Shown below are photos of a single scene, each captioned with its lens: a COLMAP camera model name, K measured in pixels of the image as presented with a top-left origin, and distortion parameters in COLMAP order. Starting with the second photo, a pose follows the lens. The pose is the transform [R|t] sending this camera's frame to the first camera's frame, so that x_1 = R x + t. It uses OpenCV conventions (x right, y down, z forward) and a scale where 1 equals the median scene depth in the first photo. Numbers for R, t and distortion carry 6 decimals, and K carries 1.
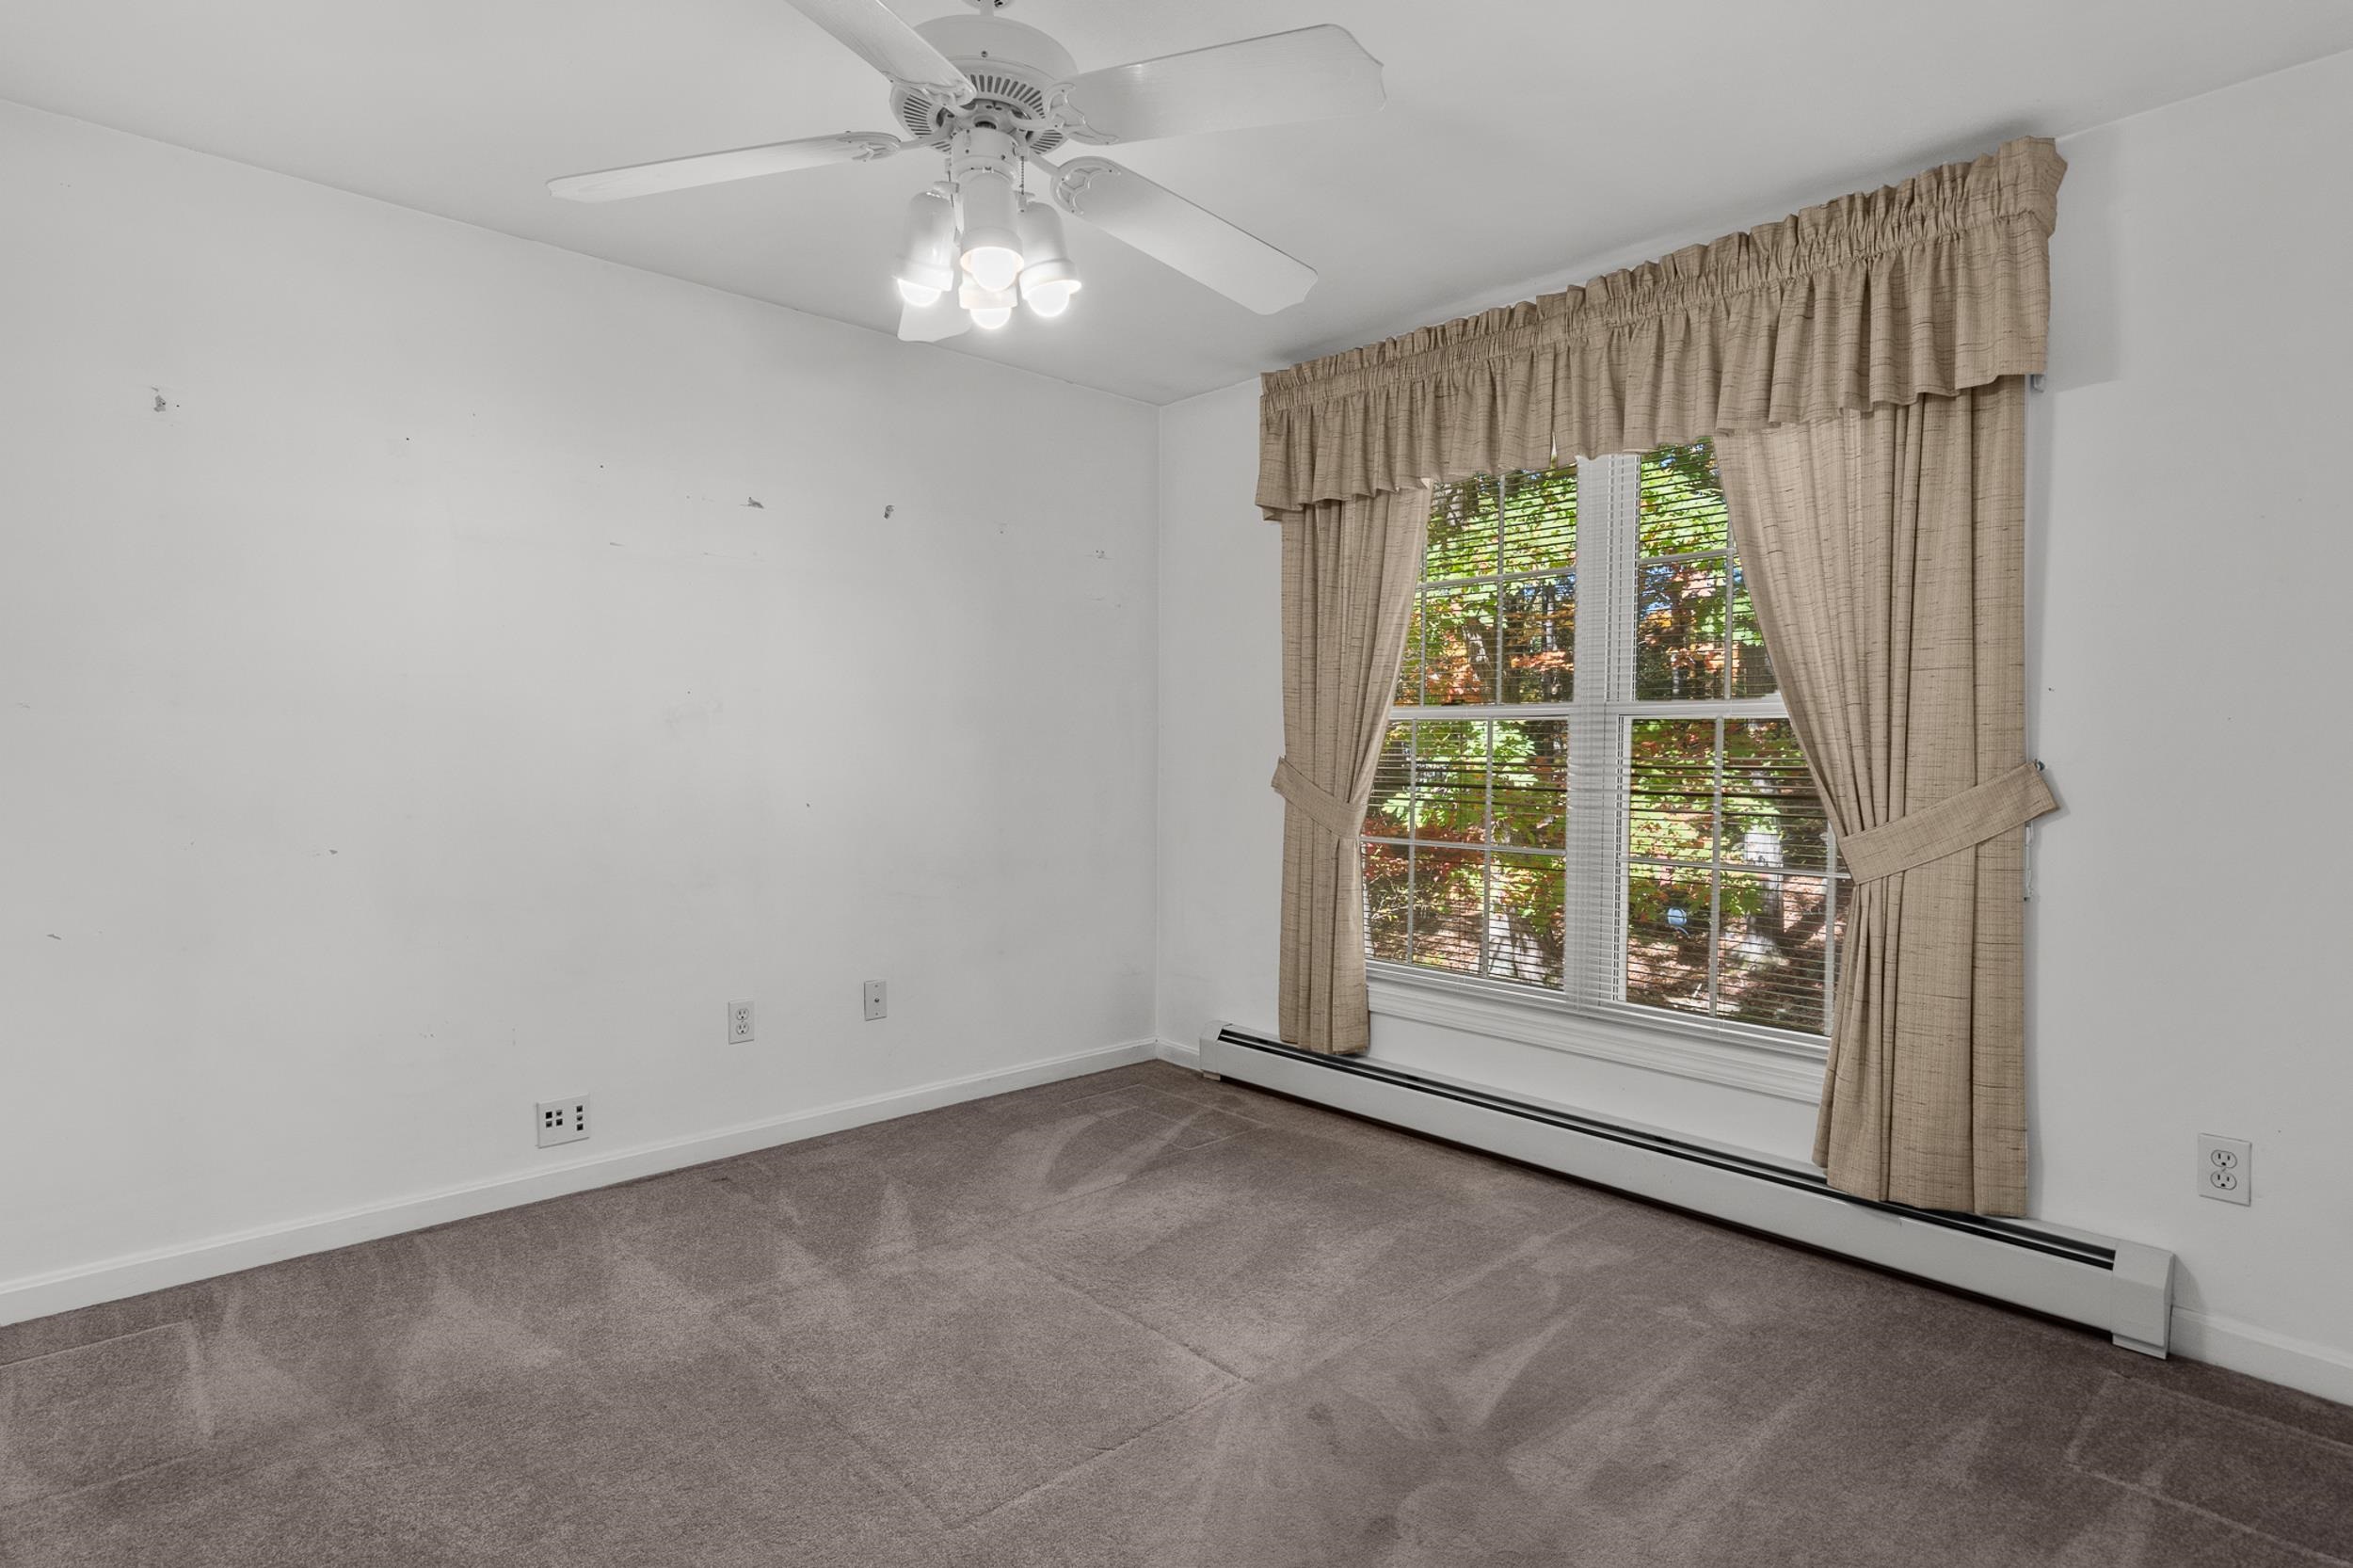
lens RADIAL K [[1235.1, 0, 1176.5], [0, 1235.1, 784.0], [0, 0, 1]] dist [0.001080, 0.000376]
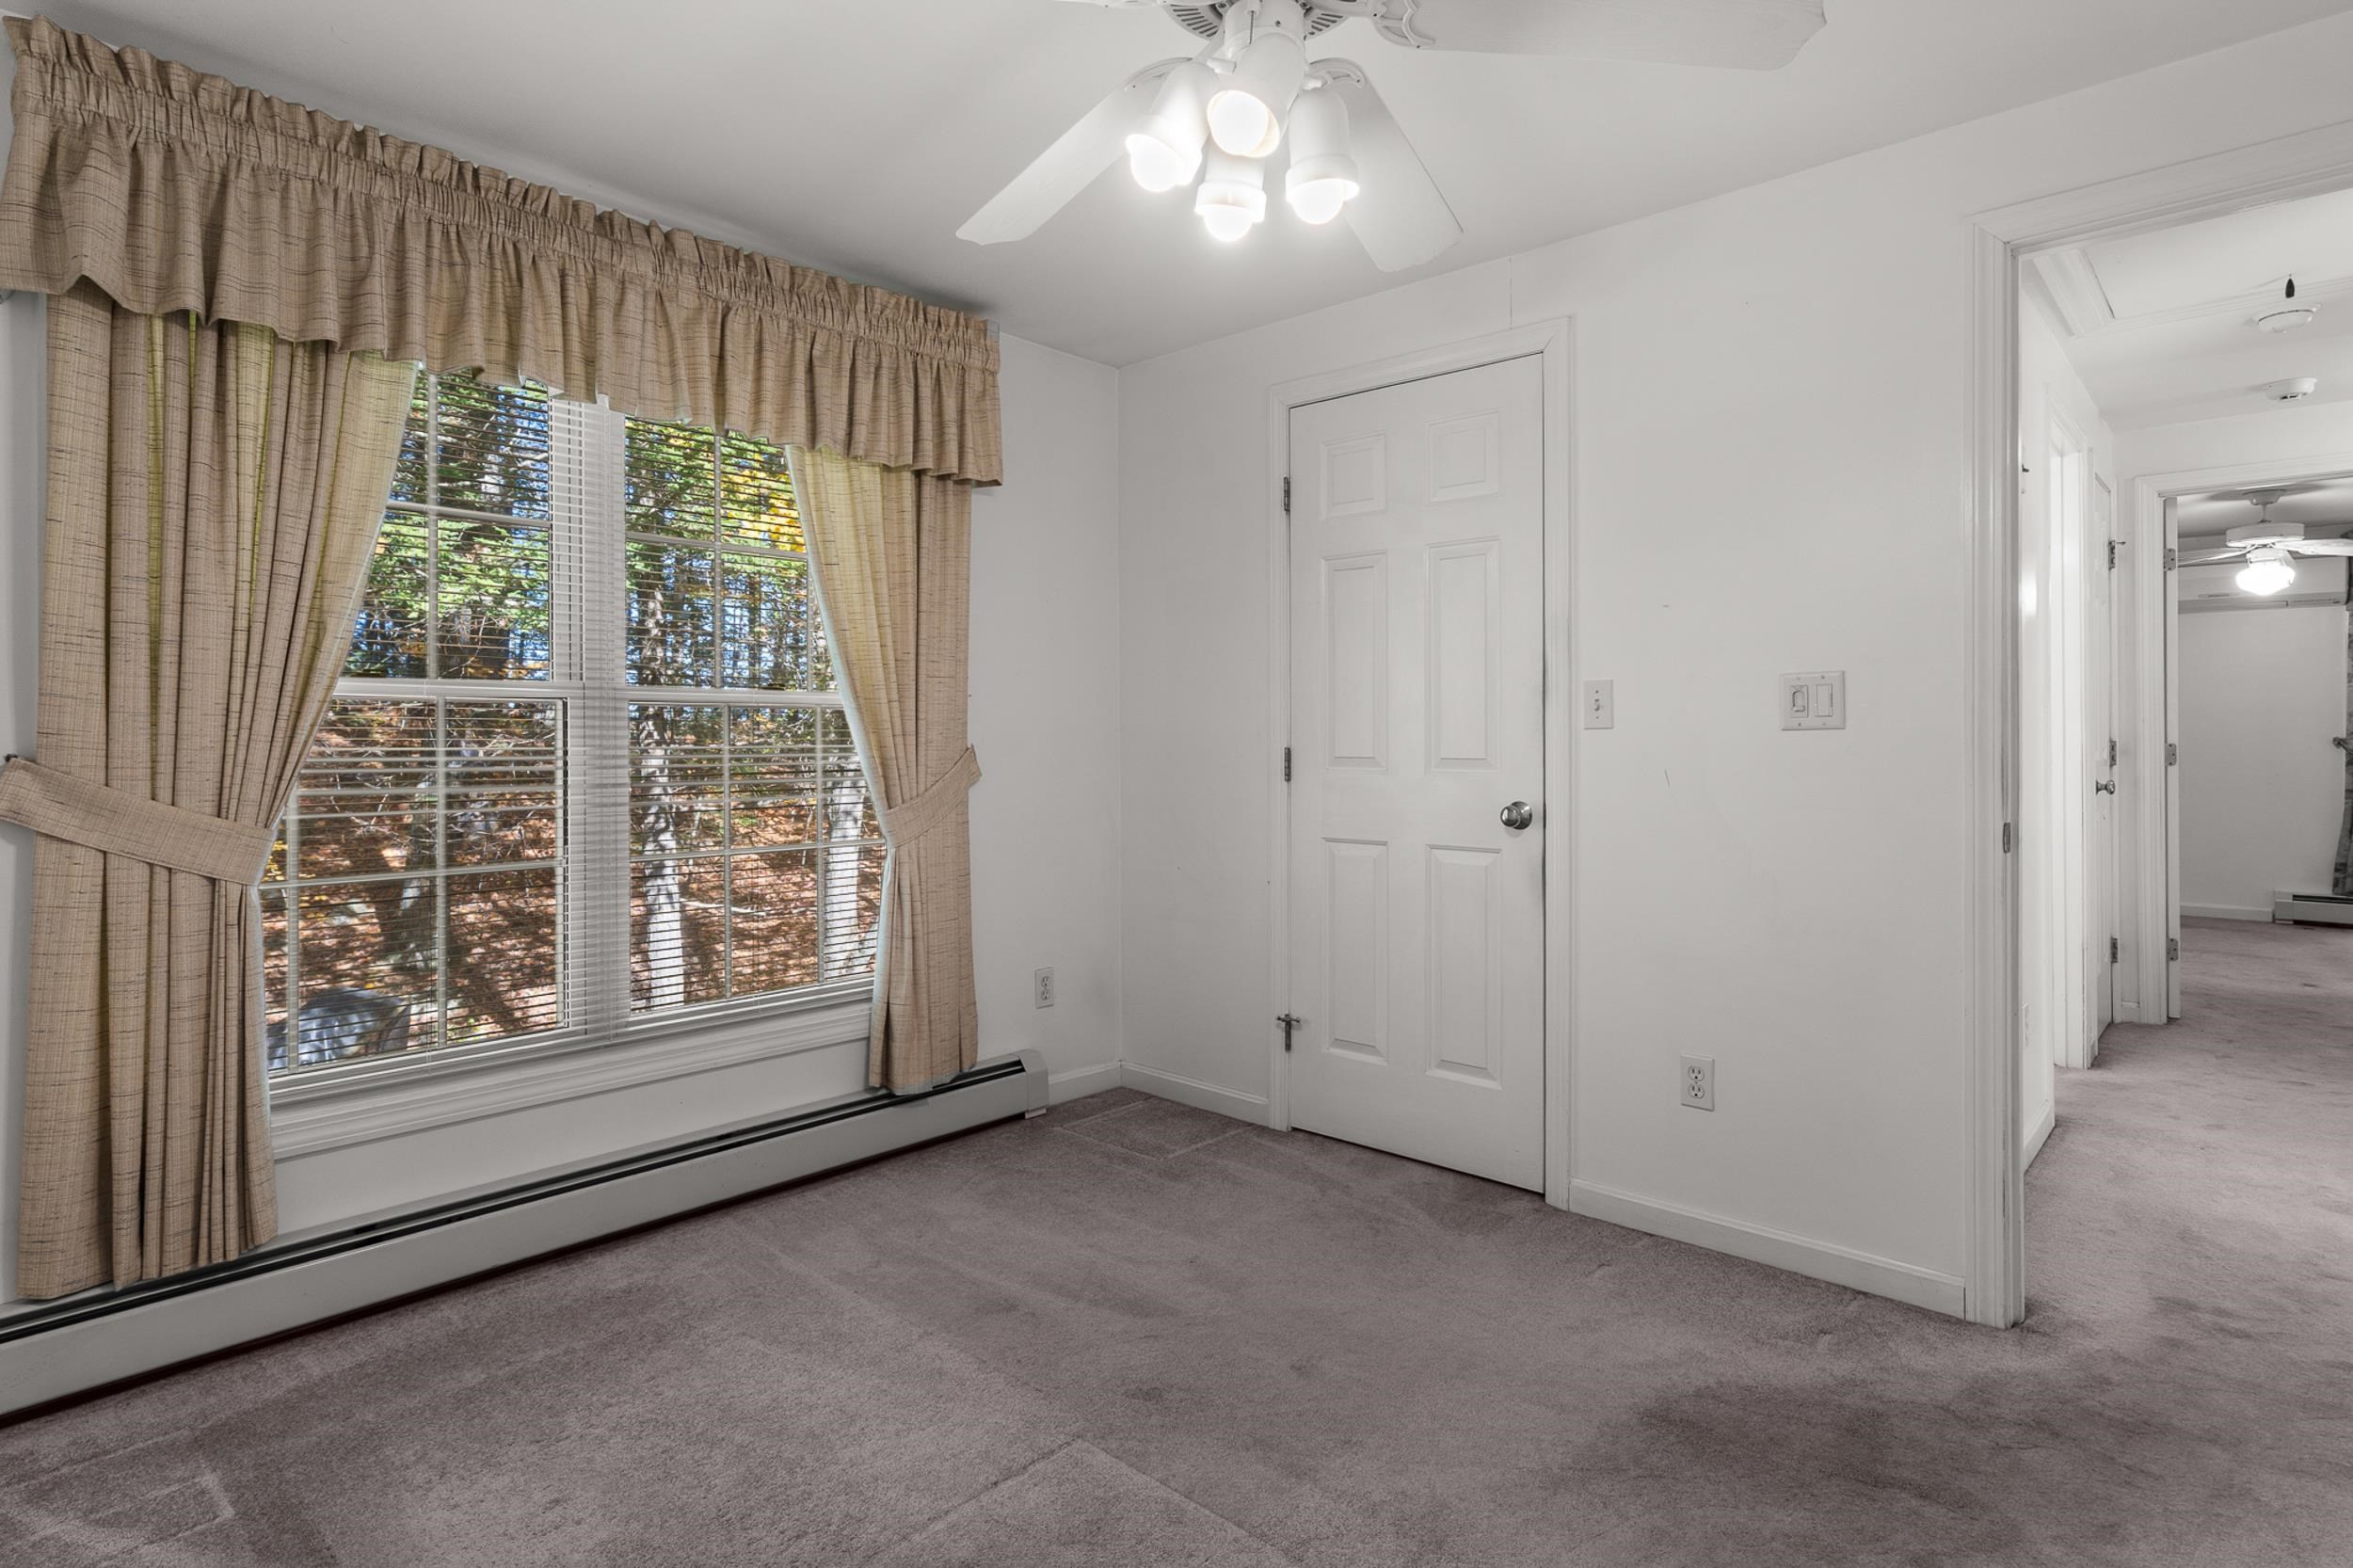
lens RADIAL K [[1218.4, 0, 1164.5], [0, 1218.4, 748.4], [0, 0, 1]] dist [0.002414, 0.001064]
pose [[-0.091089, -0.008942, 0.995803, -0.636162], [0.035222, 0.999305, 0.012196, -0.020868], [-0.995220, 0.036185, -0.090711, 0.771291]]
